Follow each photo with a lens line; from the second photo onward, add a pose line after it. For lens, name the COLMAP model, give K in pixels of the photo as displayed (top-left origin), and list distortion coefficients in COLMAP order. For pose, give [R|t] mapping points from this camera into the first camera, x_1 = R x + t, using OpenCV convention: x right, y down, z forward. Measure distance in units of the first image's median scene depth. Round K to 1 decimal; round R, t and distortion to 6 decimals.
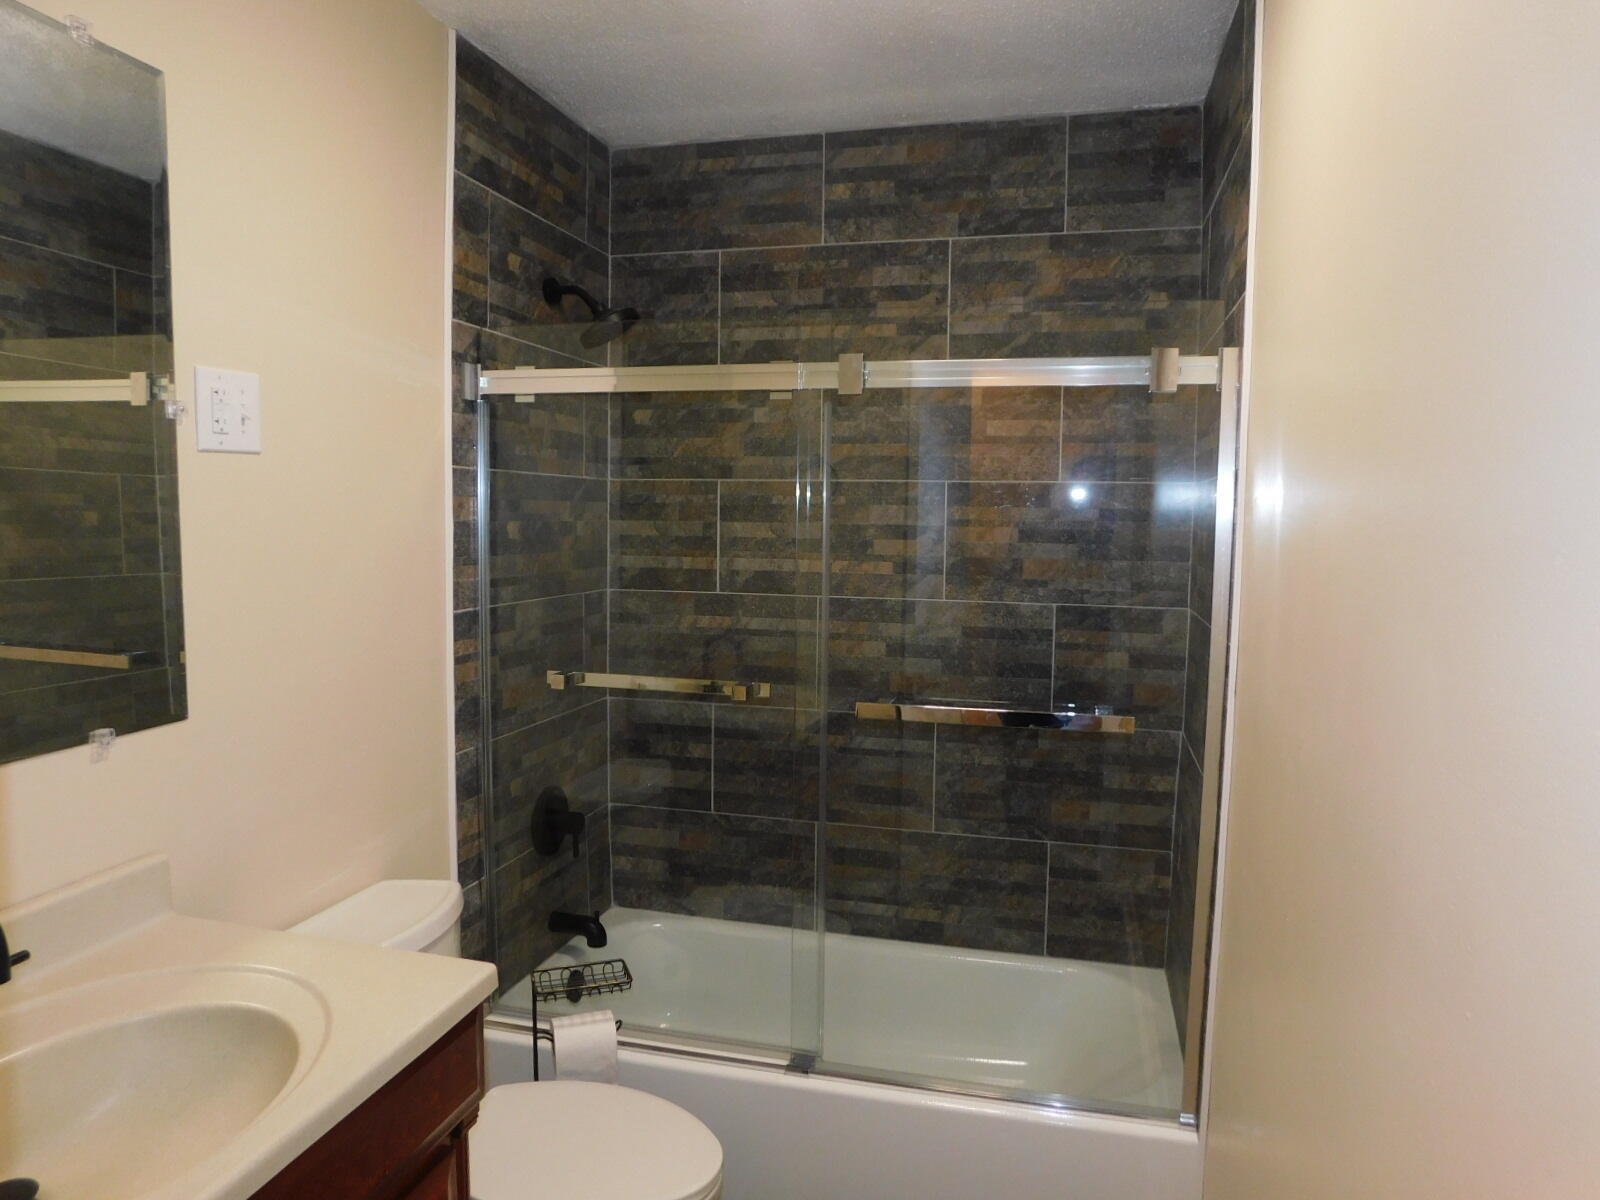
lens RADIAL K [[1066.8, 0, 803.6], [0, 1066.8, 594.9], [0, 0, 1]] dist [-0.057089, 0.052088]
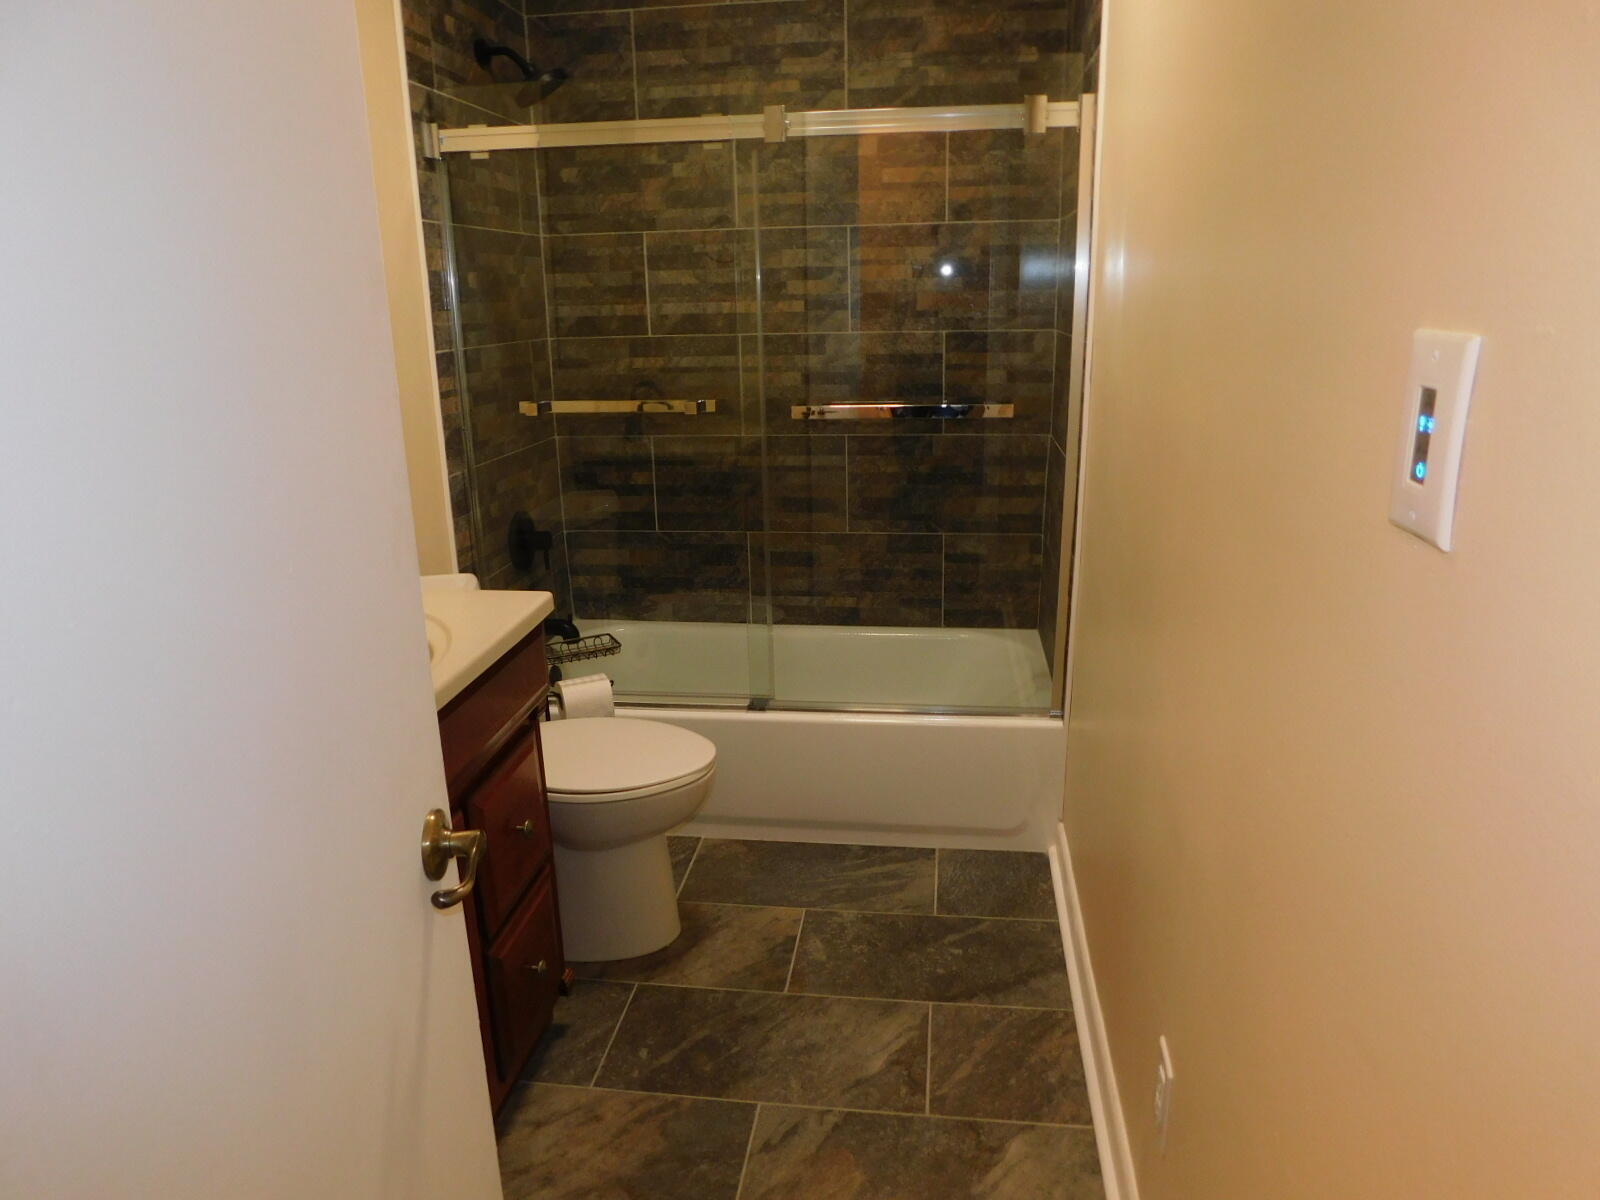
lens RADIAL K [[1066.8, 0, 800.2], [0, 1066.8, 590.3], [0, 0, 1]] dist [-0.057089, 0.052088]
pose [[0.992276, -0.065517, 0.105338, -0.064040], [0.043799, 0.979498, 0.196635, 0.051572], [-0.116061, -0.190502, 0.974802, -0.179967]]
